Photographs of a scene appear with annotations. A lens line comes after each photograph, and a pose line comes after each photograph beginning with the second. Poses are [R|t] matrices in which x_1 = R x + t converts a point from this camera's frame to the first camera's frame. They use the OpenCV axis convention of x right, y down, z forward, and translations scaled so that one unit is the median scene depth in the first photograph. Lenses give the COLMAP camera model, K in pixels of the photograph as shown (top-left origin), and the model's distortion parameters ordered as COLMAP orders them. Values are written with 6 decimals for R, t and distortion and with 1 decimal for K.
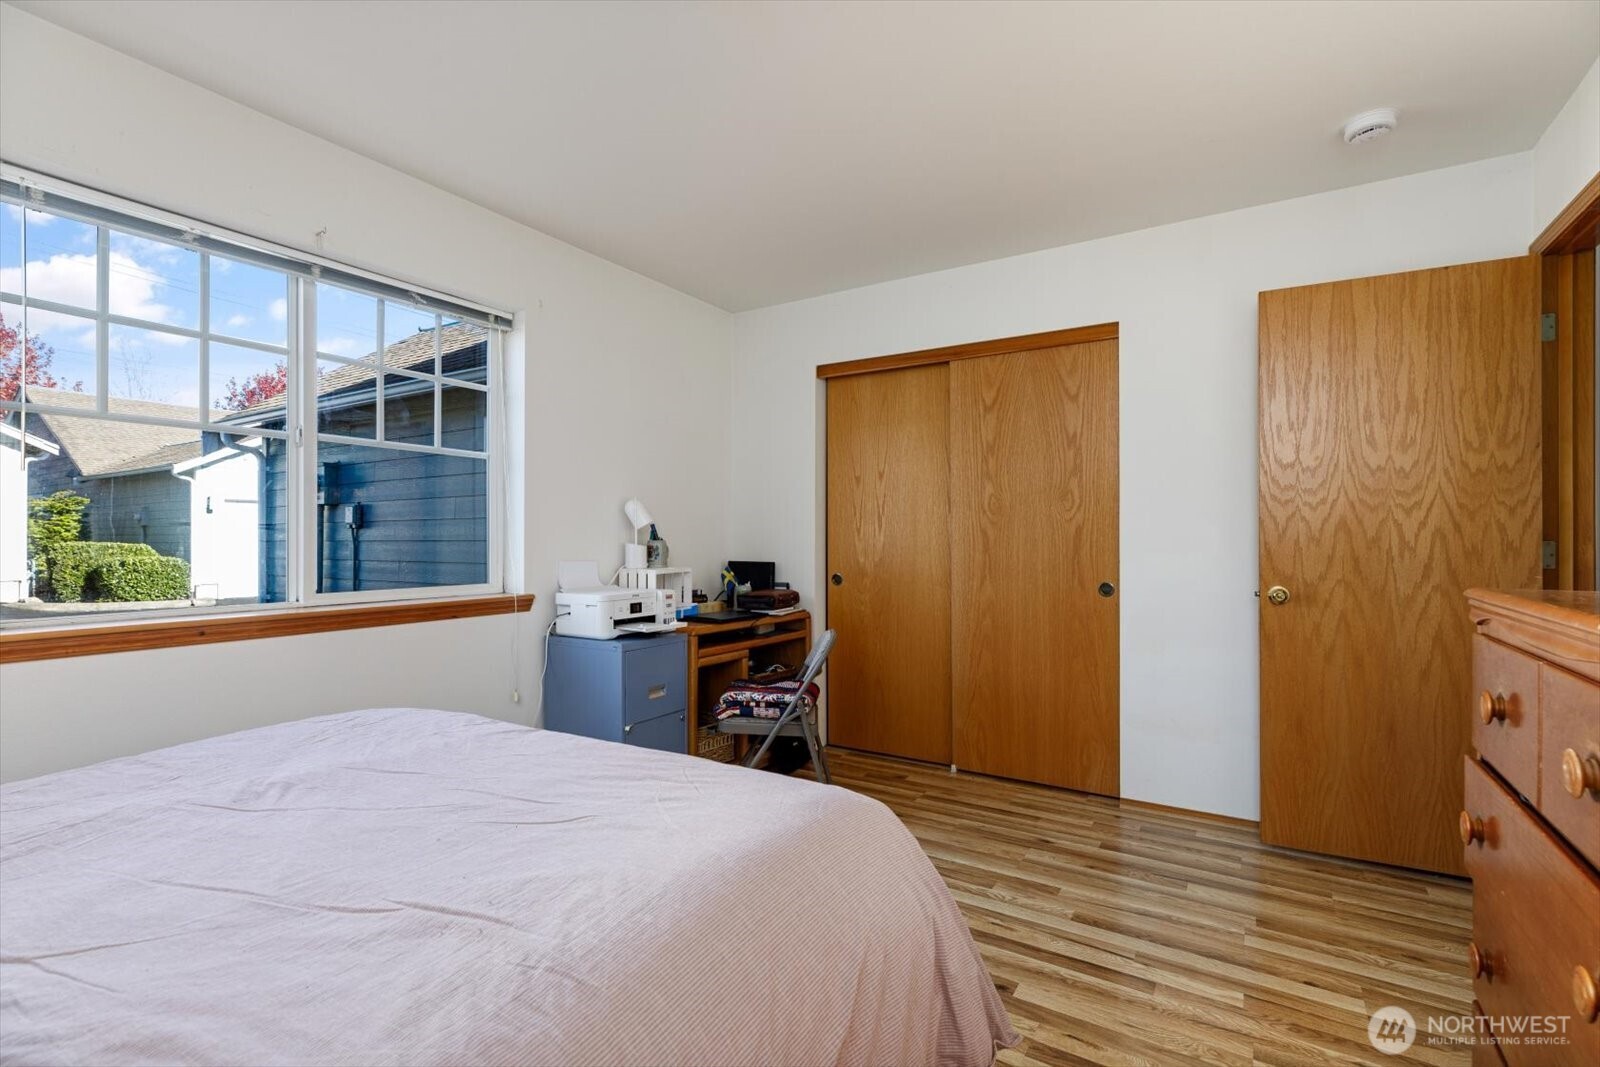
lens RADIAL K [[723.0, 0, 804.6], [0, 723.0, 537.6], [0, 0, 1]] dist [0.004962, 0.000747]
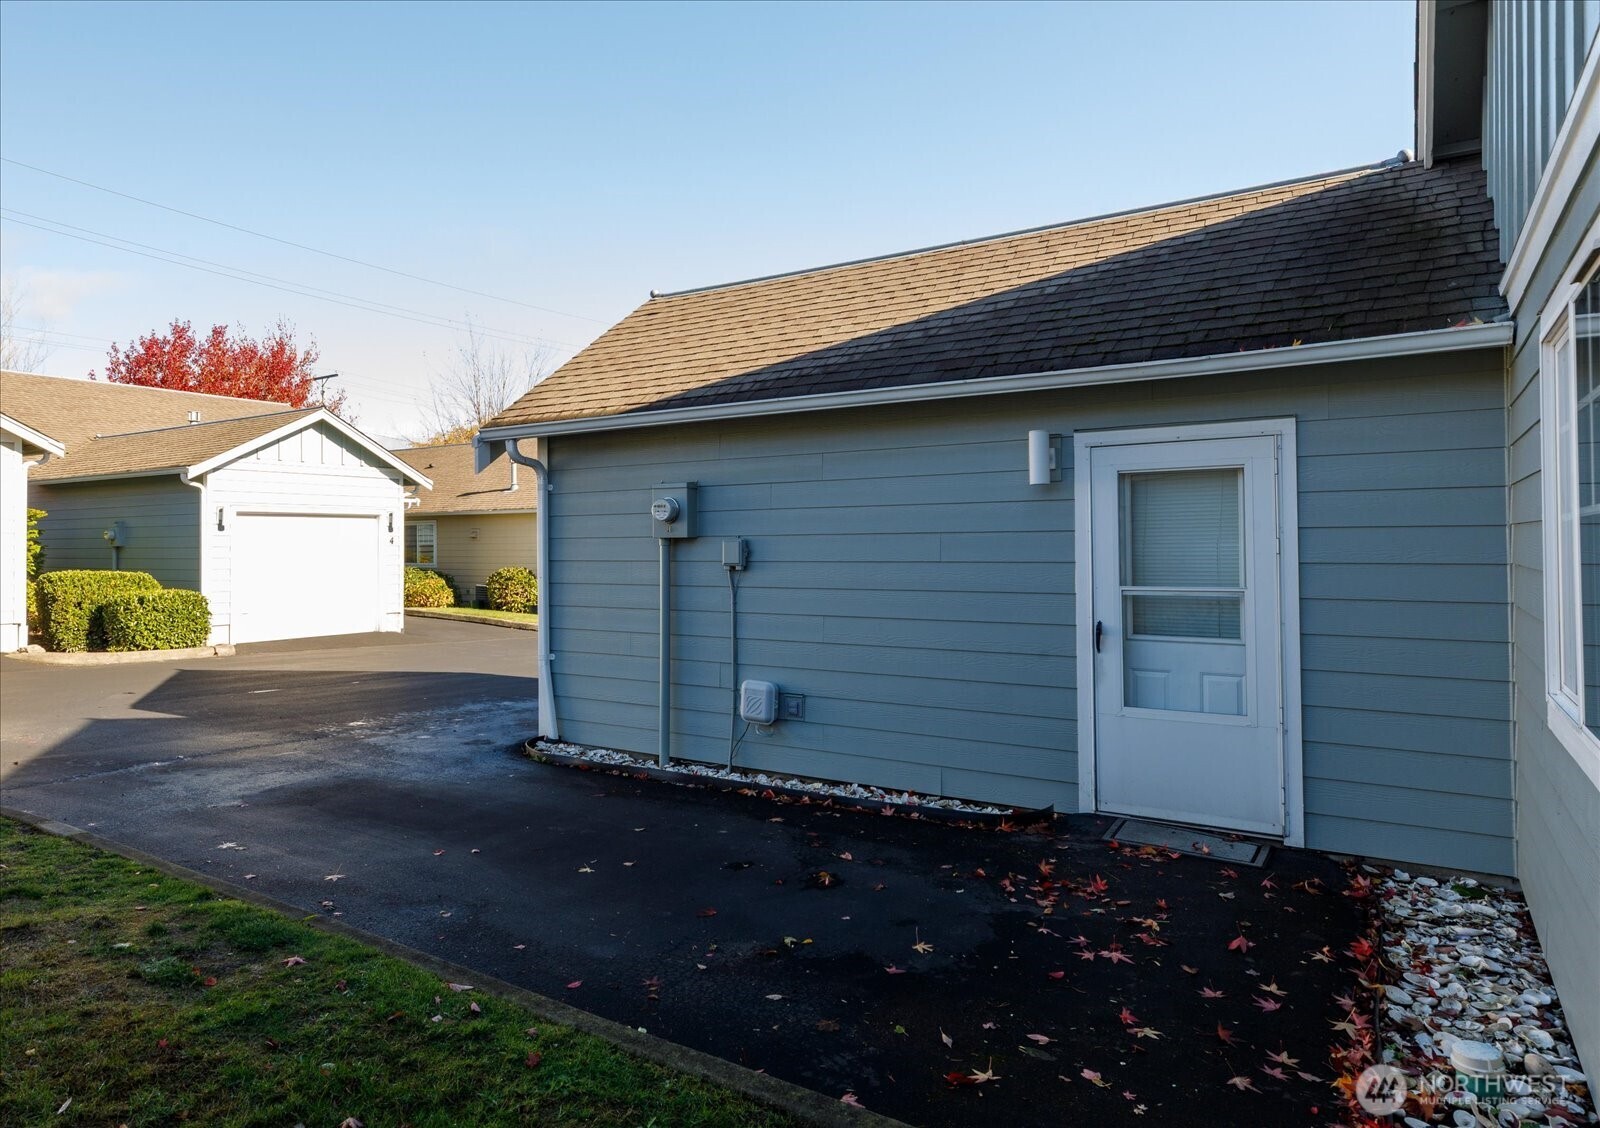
lens RADIAL K [[966.4, 0, 798.5], [0, 966.4, 551.5], [0, 0, 1]] dist [-0.002247, -0.000657]
pose [[0.999972, -0.004593, -0.005826, -0.247622], [0.004627, 0.999972, 0.005912, -0.017242], [0.005799, -0.005939, 0.999966, 0.002133]]
